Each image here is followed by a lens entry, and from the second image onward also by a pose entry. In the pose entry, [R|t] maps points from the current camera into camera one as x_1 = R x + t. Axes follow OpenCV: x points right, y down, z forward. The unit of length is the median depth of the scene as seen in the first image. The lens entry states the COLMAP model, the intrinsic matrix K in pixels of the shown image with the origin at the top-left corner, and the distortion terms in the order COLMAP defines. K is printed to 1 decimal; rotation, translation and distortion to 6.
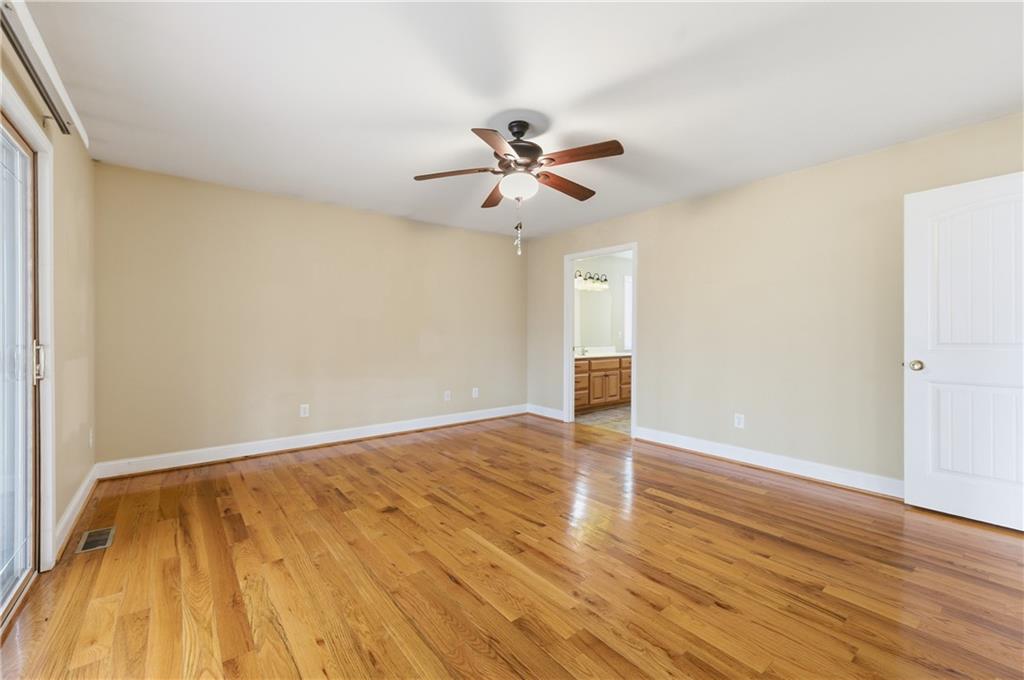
lens RADIAL K [[408.0, 0, 510.8], [0, 408.0, 335.0], [0, 0, 1]] dist [0.003916, 0.000038]
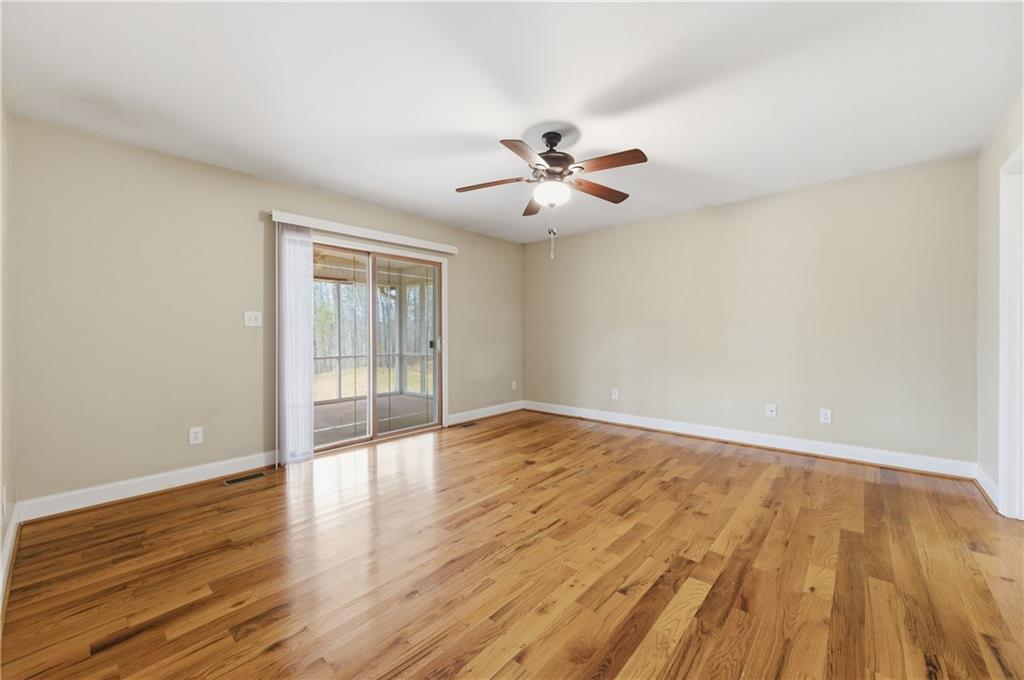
lens RADIAL K [[408.0, 0, 510.6], [0, 408.0, 338.4], [0, 0, 1]] dist [0.003916, 0.000038]
pose [[0.177693, 0.010027, -0.984035, 0.900852], [0.000794, 0.999946, 0.010332, -0.000335], [0.984086, -0.002617, 0.177675, 0.607184]]
